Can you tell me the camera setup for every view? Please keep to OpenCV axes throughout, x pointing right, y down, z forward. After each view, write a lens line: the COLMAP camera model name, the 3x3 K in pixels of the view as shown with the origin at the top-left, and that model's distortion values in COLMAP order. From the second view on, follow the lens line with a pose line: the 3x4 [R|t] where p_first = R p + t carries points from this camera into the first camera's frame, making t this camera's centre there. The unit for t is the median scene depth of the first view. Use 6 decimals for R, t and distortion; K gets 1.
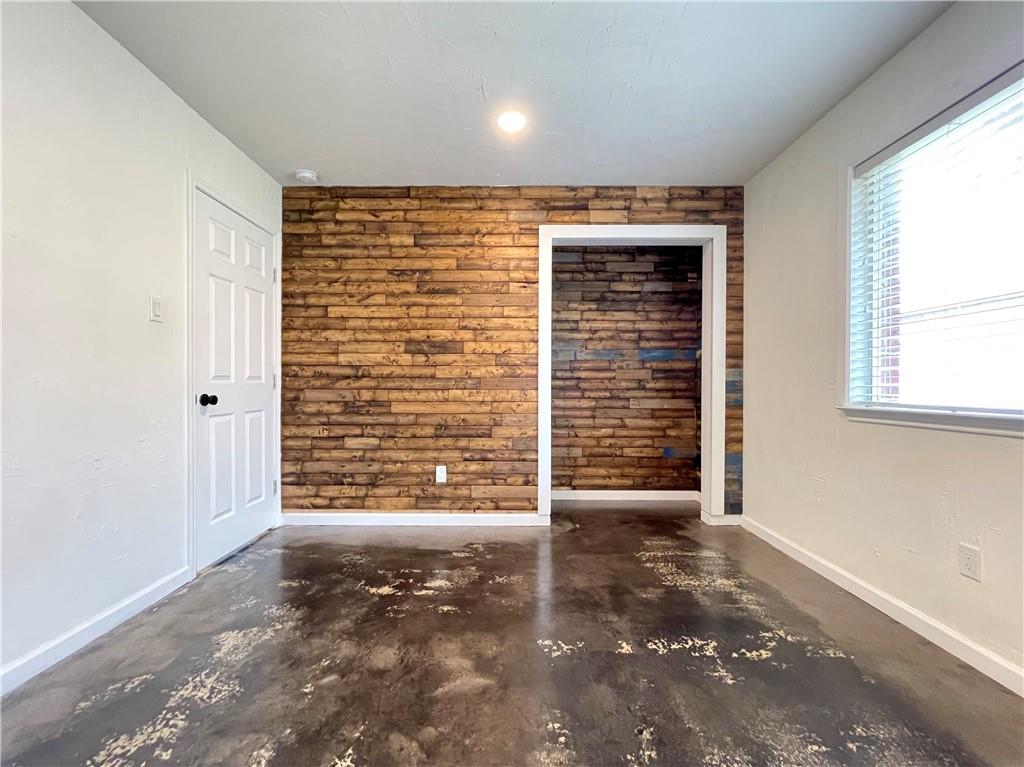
lens RADIAL K [[422.1, 0, 509.5], [0, 422.1, 385.8], [0, 0, 1]] dist [-0.000645, -0.000089]
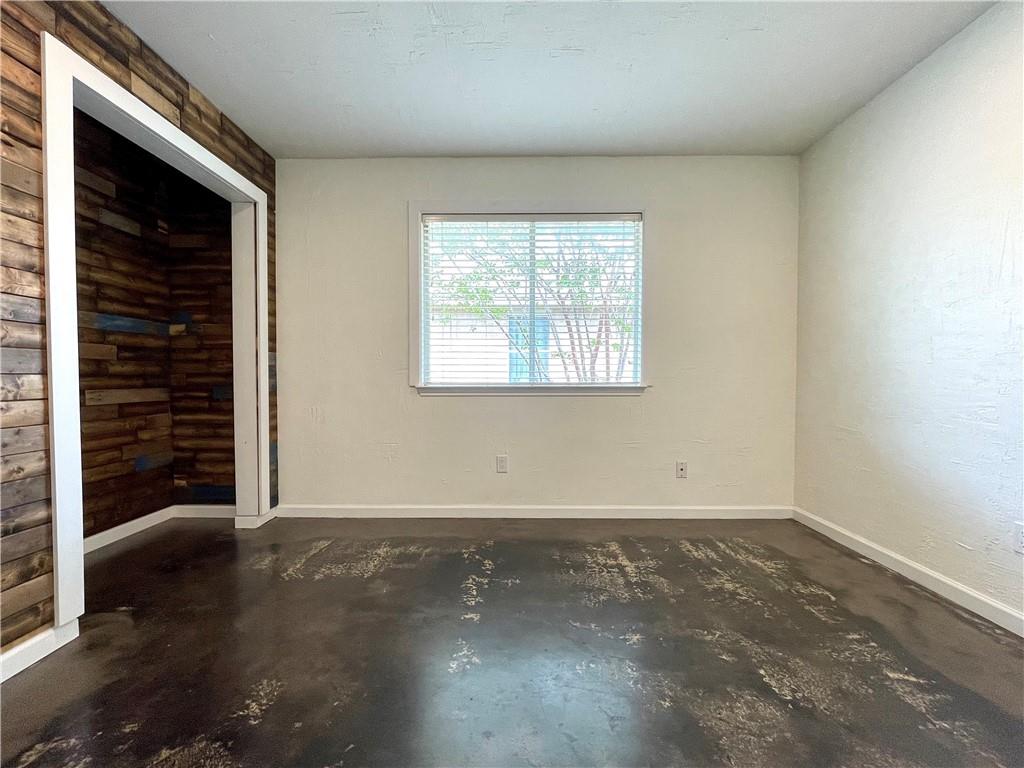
lens RADIAL K [[422.1, 0, 509.5], [0, 422.1, 386.3], [0, 0, 1]] dist [-0.000645, -0.000089]
pose [[0.036969, -0.026073, 0.998976, -0.389398], [-0.002984, 0.999652, 0.026201, 0.008518], [-0.999312, -0.003950, 0.036878, 0.444242]]
